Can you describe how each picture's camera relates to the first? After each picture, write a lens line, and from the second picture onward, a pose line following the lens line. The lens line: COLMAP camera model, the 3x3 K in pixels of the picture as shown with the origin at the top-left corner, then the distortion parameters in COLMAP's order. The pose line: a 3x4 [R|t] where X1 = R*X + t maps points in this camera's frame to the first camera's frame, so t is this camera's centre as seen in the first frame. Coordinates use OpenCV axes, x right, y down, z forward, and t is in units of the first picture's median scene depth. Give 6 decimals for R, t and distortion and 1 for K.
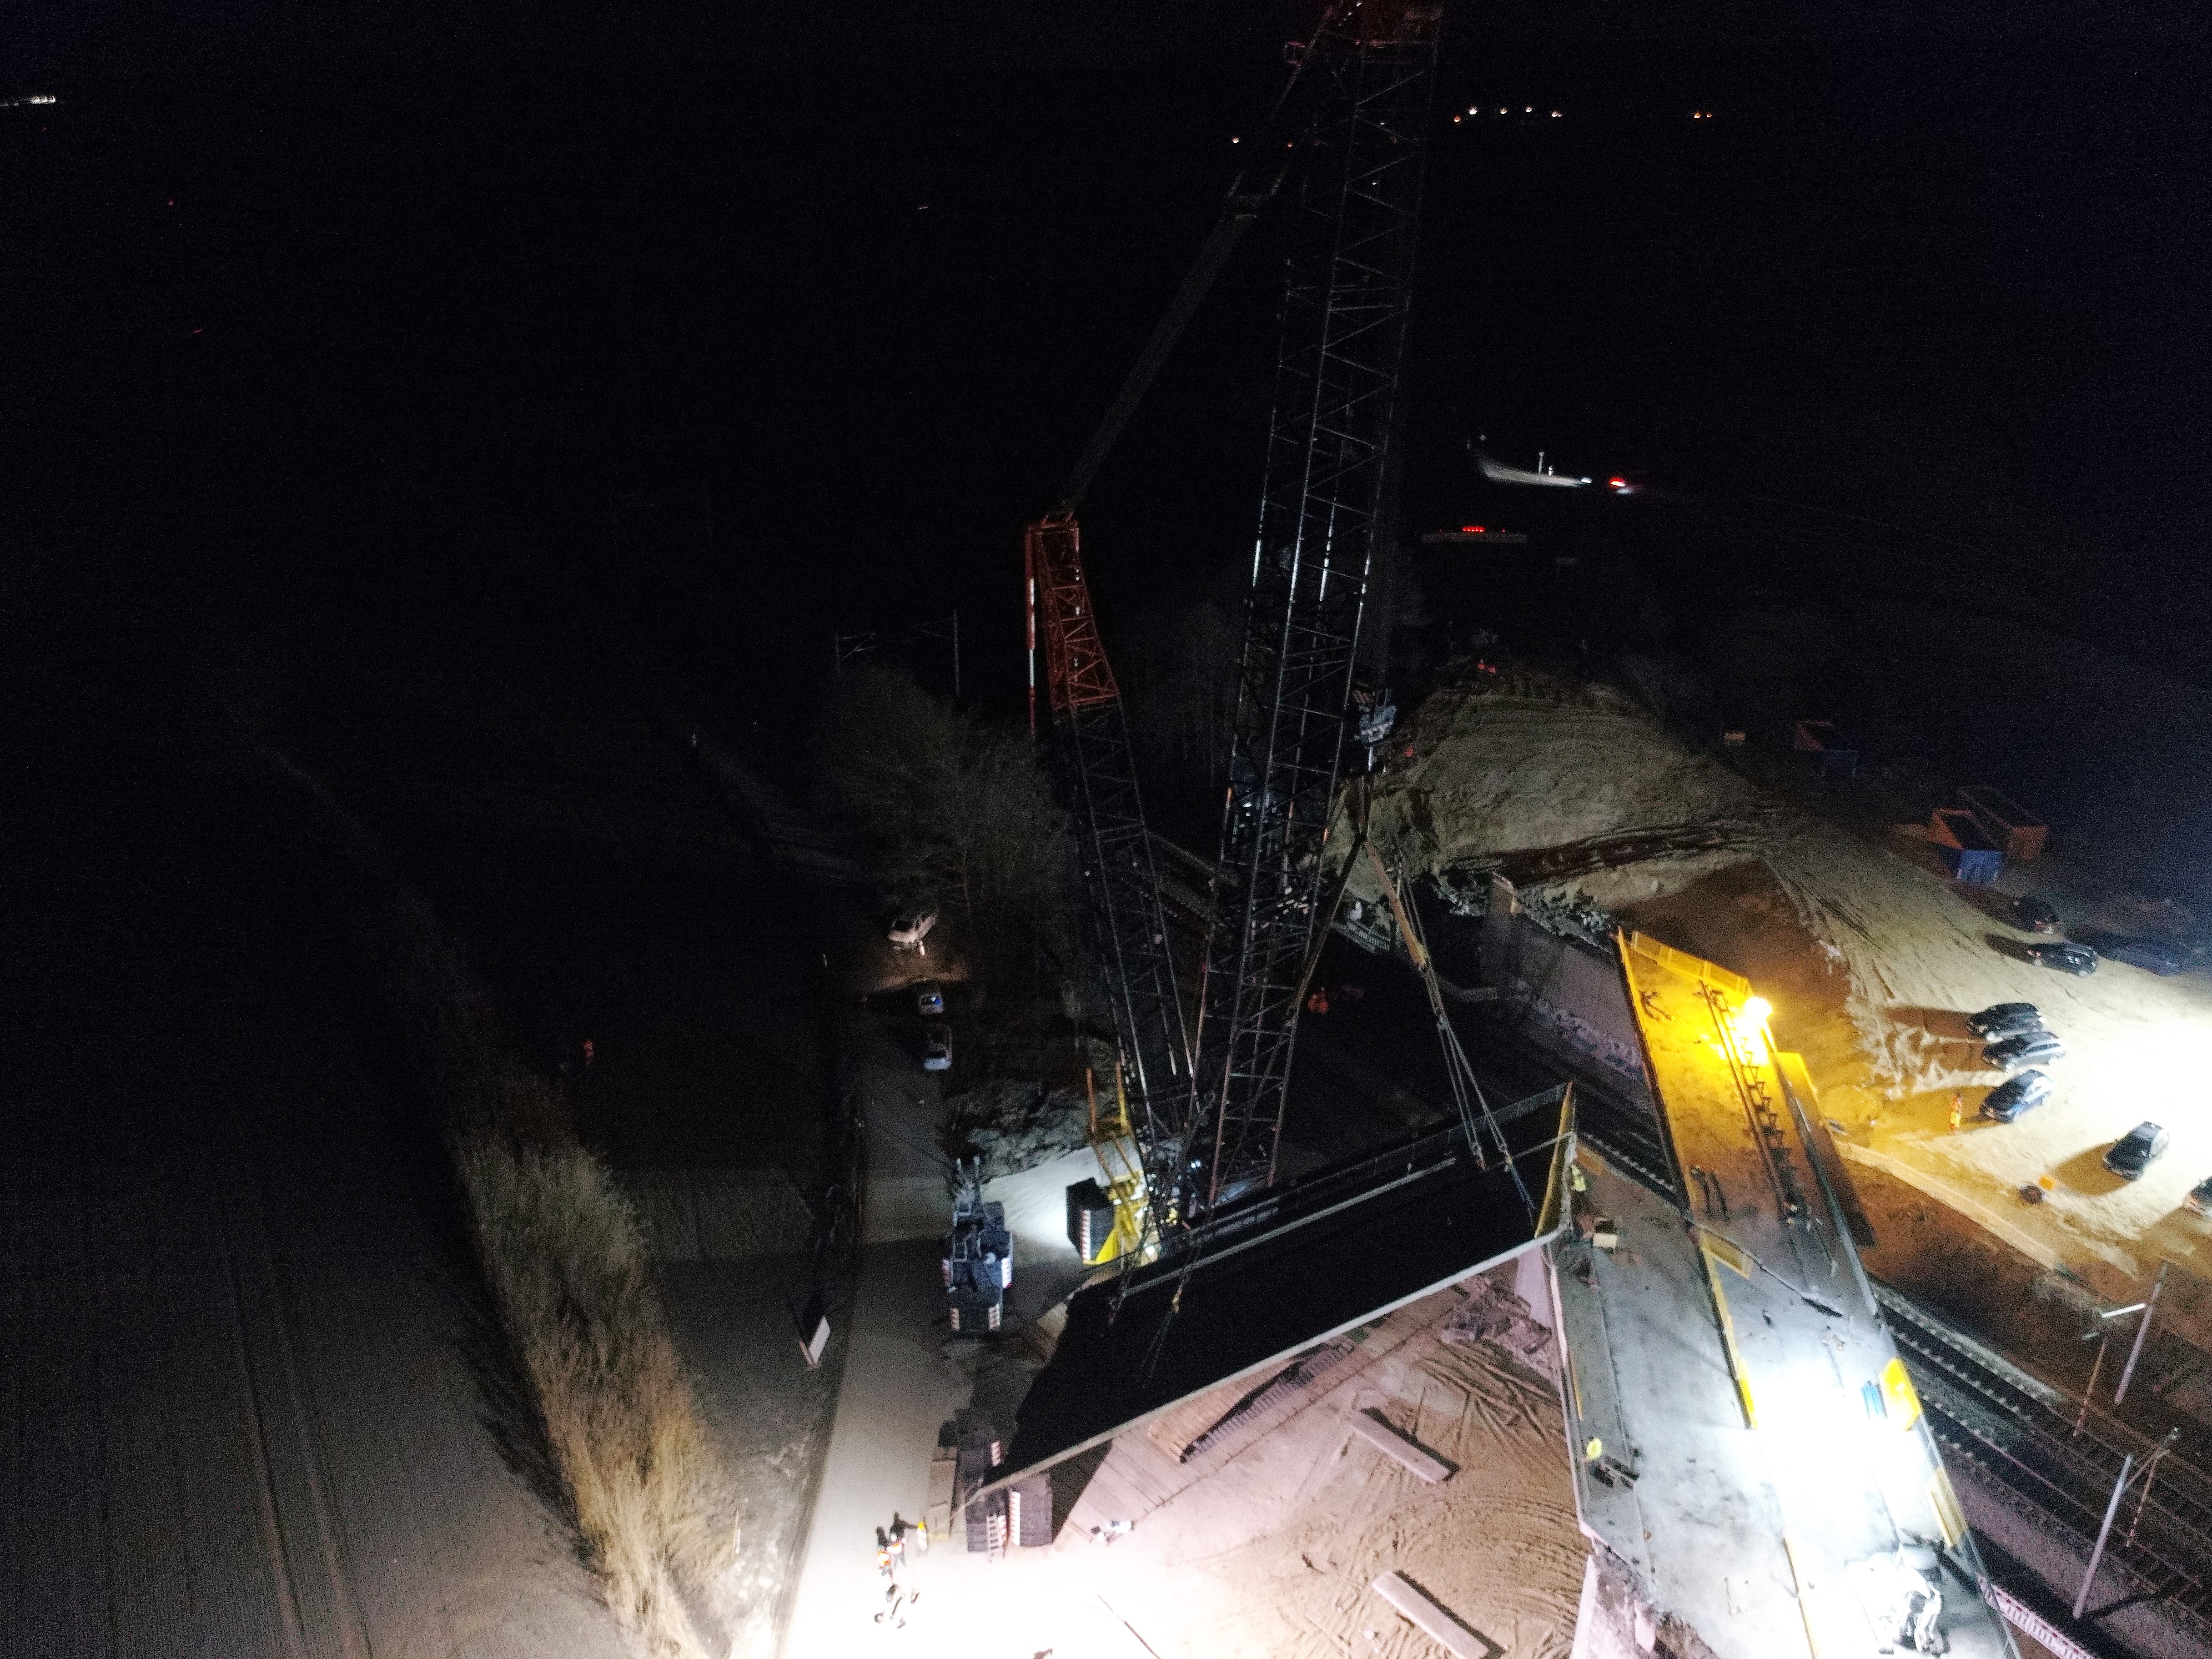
lens RADIAL K [[1652.5, 0, 1106.8], [0, 1652.5, 838.3], [0, 0, 1]] dist [-0.006036, -0.001205]
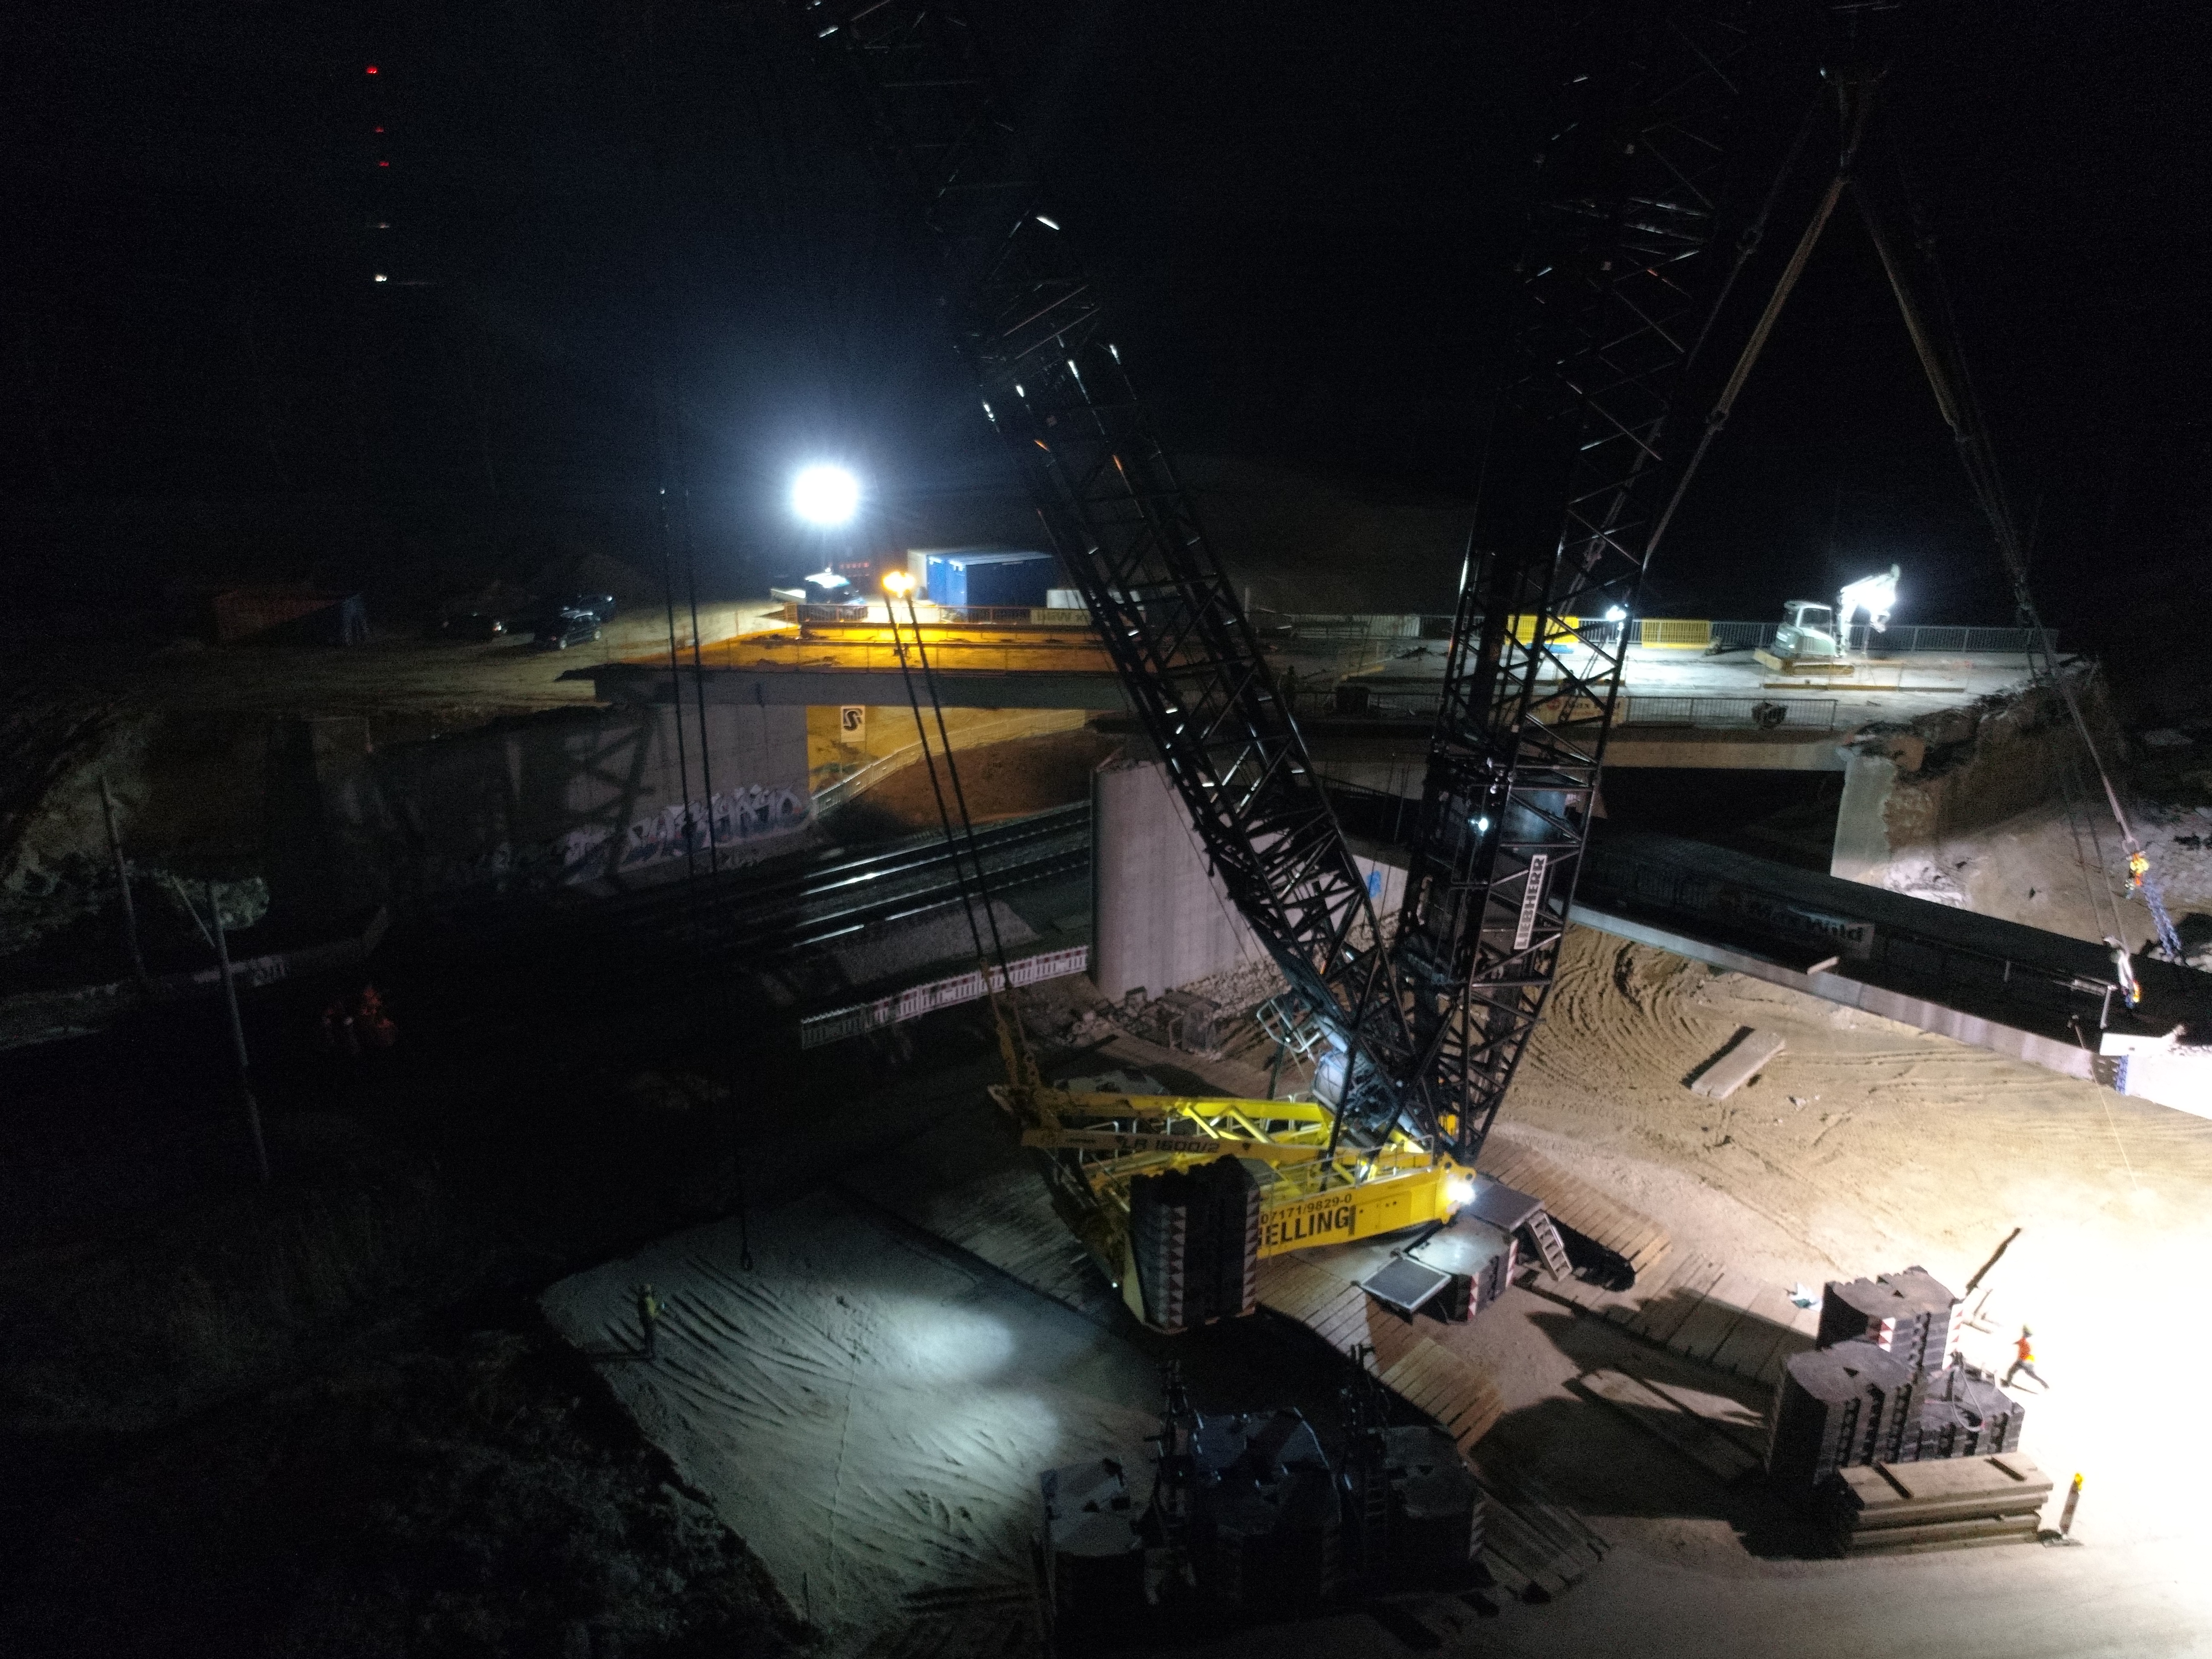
lens RADIAL K [[1652.5, 0, 1106.8], [0, 1652.5, 838.3], [0, 0, 1]] dist [-0.006036, -0.001205]
pose [[-0.133578, -0.319551, 0.938106, -0.408525], [0.412757, 0.842644, 0.345807, -0.026187], [-0.900993, 0.433402, 0.019338, 1.013419]]
